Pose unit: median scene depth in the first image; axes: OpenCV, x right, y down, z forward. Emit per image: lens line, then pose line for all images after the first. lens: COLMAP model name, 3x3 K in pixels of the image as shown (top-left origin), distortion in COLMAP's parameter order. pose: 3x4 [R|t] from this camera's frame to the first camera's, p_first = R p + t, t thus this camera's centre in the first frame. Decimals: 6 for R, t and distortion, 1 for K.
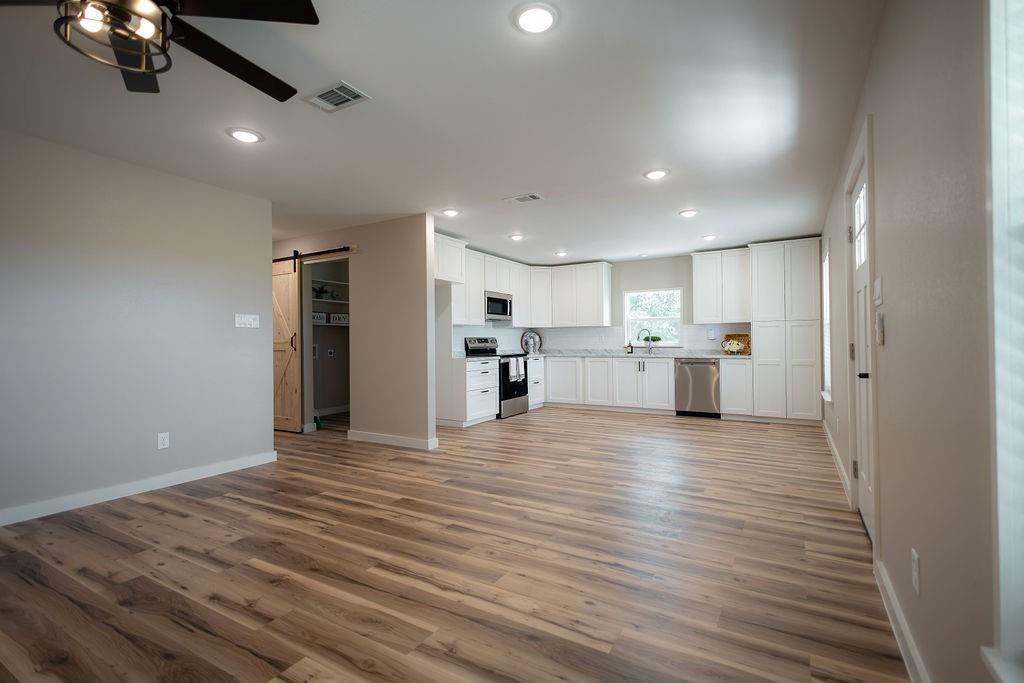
lens RADIAL K [[471.5, 0, 508.4], [0, 471.5, 340.4], [0, 0, 1]] dist [0.002342, -0.000307]
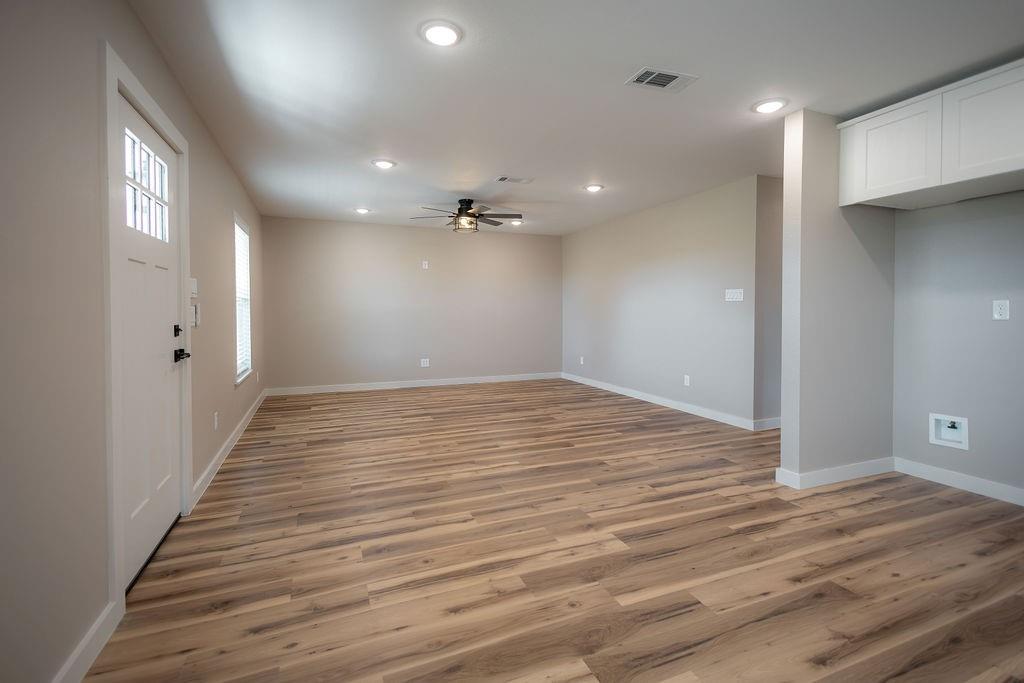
lens RADIAL K [[467.9, 0, 509.7], [0, 467.9, 308.3], [0, 0, 1]] dist [-0.008022, -0.000637]
pose [[-0.603892, 0.002797, -0.797061, 0.730506], [0.007661, 0.999968, -0.002295, -0.012268], [0.797029, -0.007492, -0.603894, 1.414217]]
